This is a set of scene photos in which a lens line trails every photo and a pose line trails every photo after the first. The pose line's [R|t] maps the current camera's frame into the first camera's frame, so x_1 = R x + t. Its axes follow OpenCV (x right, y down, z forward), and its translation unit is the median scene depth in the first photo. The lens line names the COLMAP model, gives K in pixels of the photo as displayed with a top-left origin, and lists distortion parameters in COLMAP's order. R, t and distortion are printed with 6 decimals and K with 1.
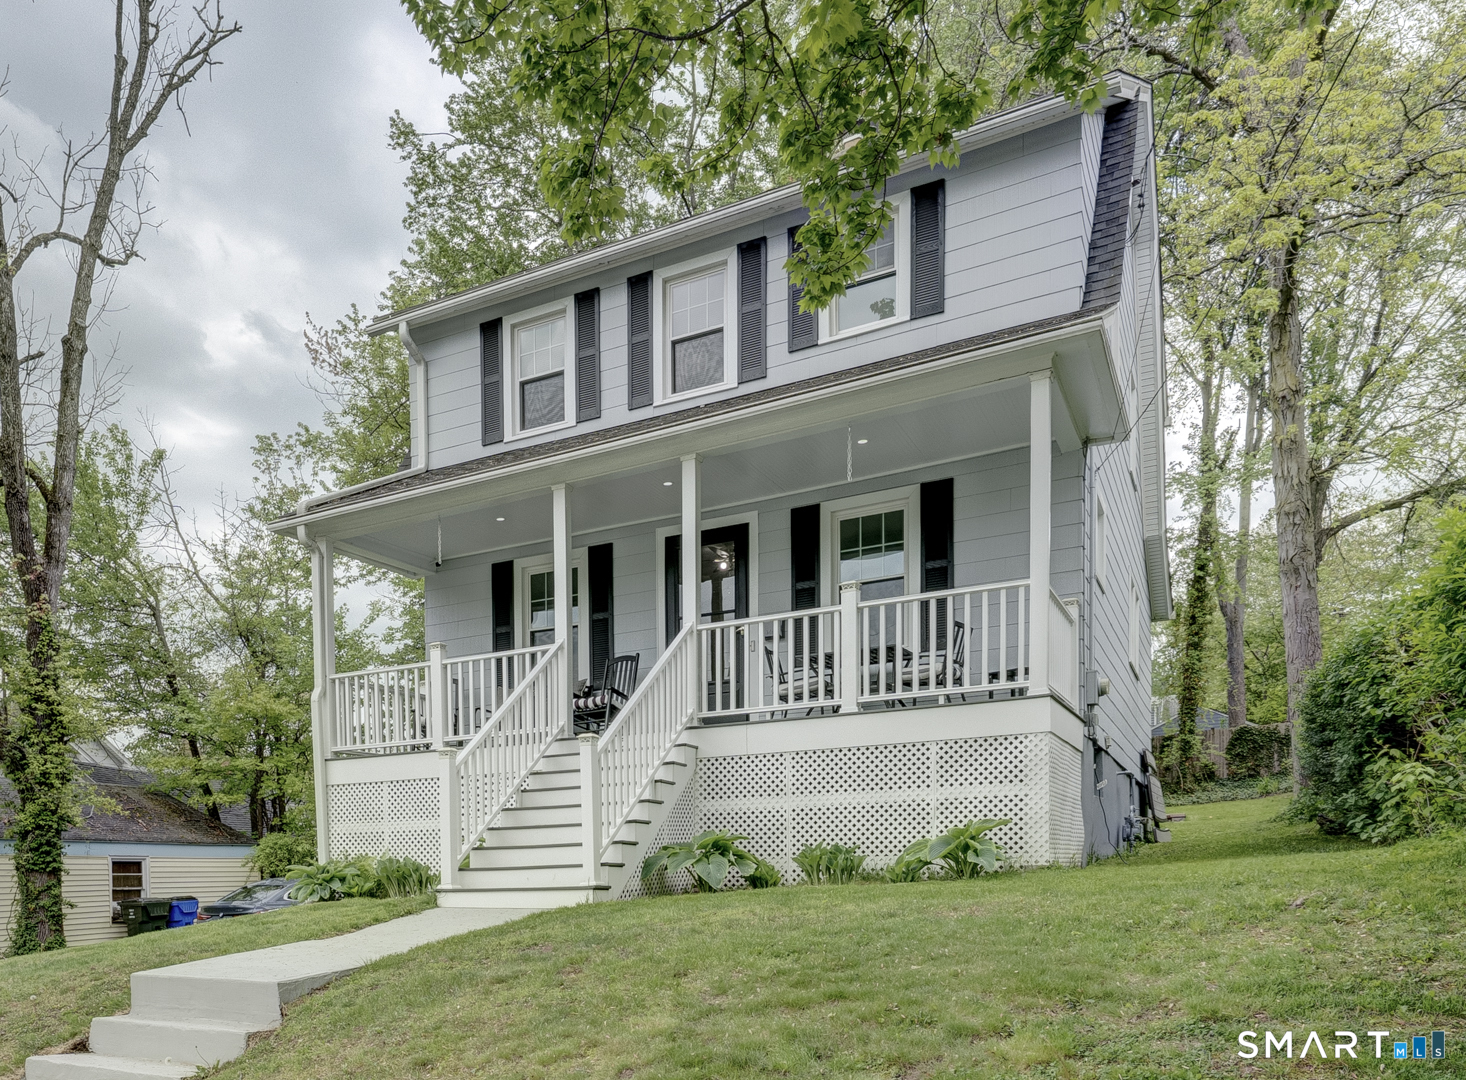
lens RADIAL K [[568.6, 0, 734.1], [0, 568.6, 546.0], [0, 0, 1]] dist [0.002475, -0.000169]
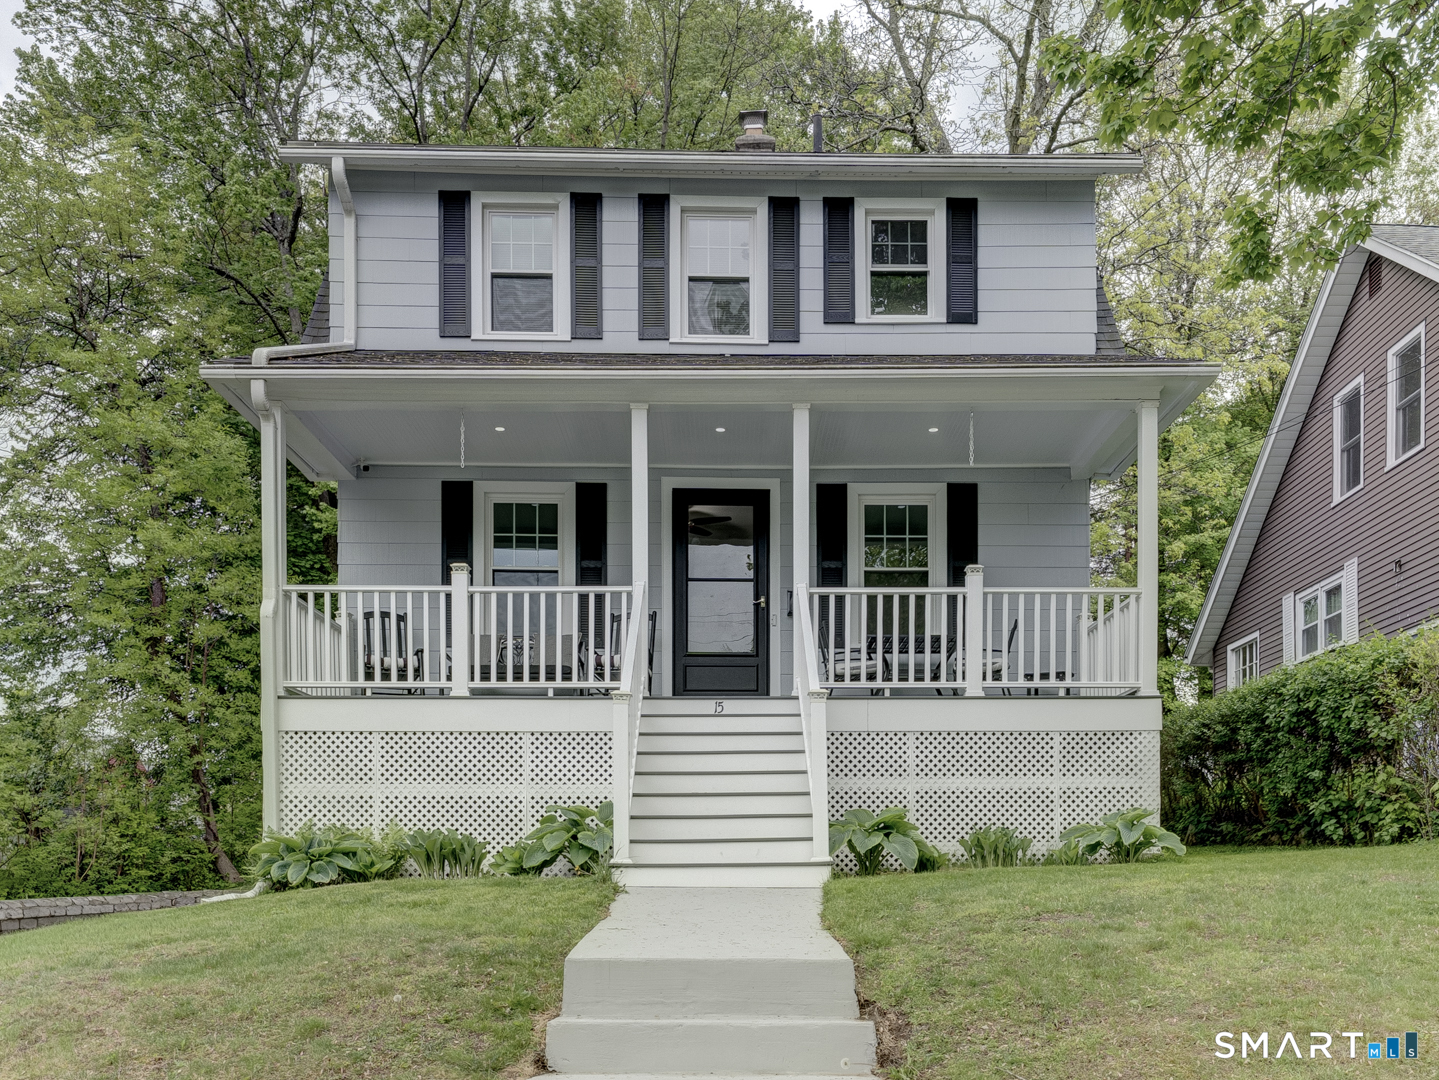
lens RADIAL K [[603.3, 0, 720.6], [0, 603.3, 523.9], [0, 0, 1]] dist [0.001214, 0.000146]
pose [[0.947769, 0.170602, 0.269496, -0.337704], [-0.168620, 0.985204, -0.030667, 0.064572], [-0.270740, -0.016378, 0.962513, 0.072954]]
